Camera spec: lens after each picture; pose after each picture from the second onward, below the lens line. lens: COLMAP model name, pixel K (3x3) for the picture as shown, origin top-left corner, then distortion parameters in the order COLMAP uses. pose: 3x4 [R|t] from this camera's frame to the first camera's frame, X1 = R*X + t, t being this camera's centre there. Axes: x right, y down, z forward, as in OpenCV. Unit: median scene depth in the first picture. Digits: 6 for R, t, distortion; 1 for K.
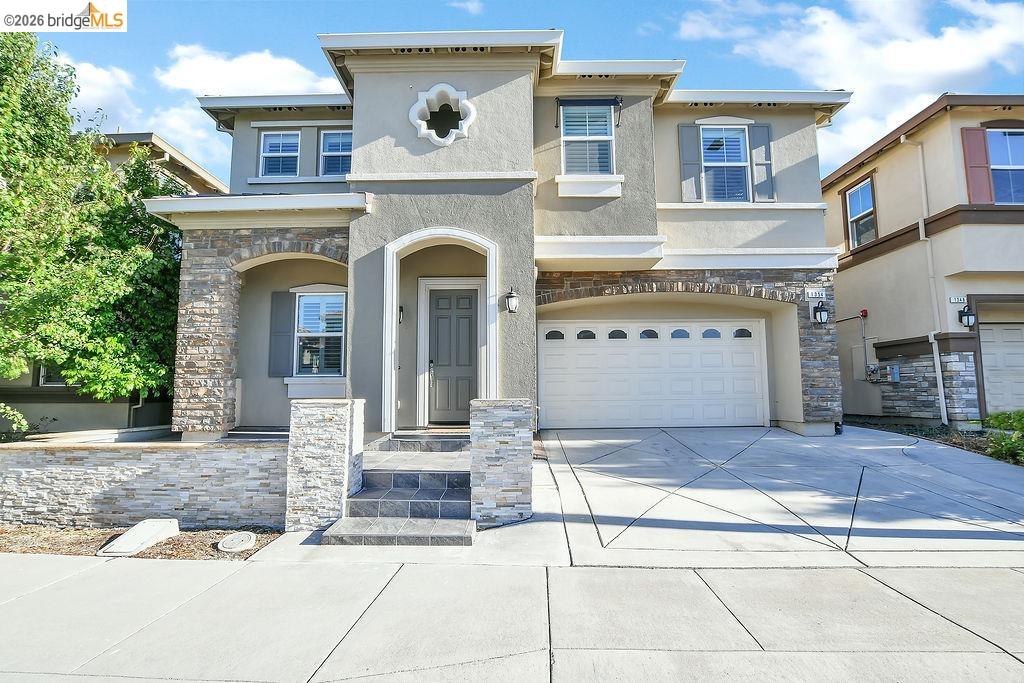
lens RADIAL K [[494.2, 0, 513.1], [0, 494.2, 340.9], [0, 0, 1]] dist [-0.029272, 0.004169]
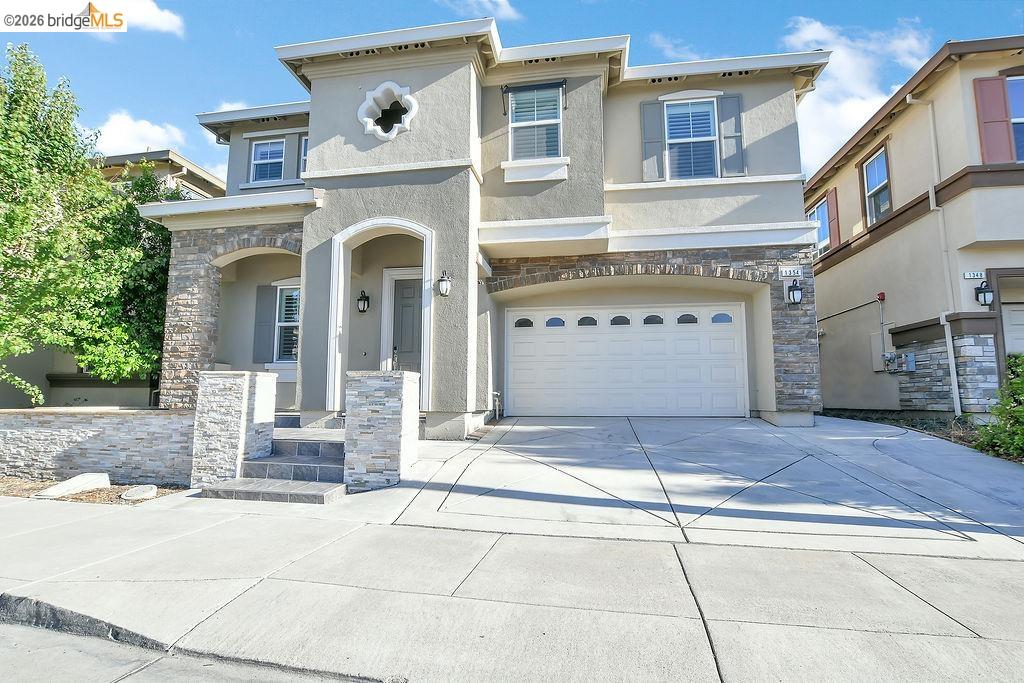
lens RADIAL K [[494.2, 0, 507.7], [0, 494.2, 341.0], [0, 0, 1]] dist [-0.029272, 0.004169]
pose [[0.987397, -0.008685, -0.158027, 0.254653], [0.007299, 0.999930, -0.009349, 0.041149], [0.158097, 0.008078, 0.987391, 0.007233]]
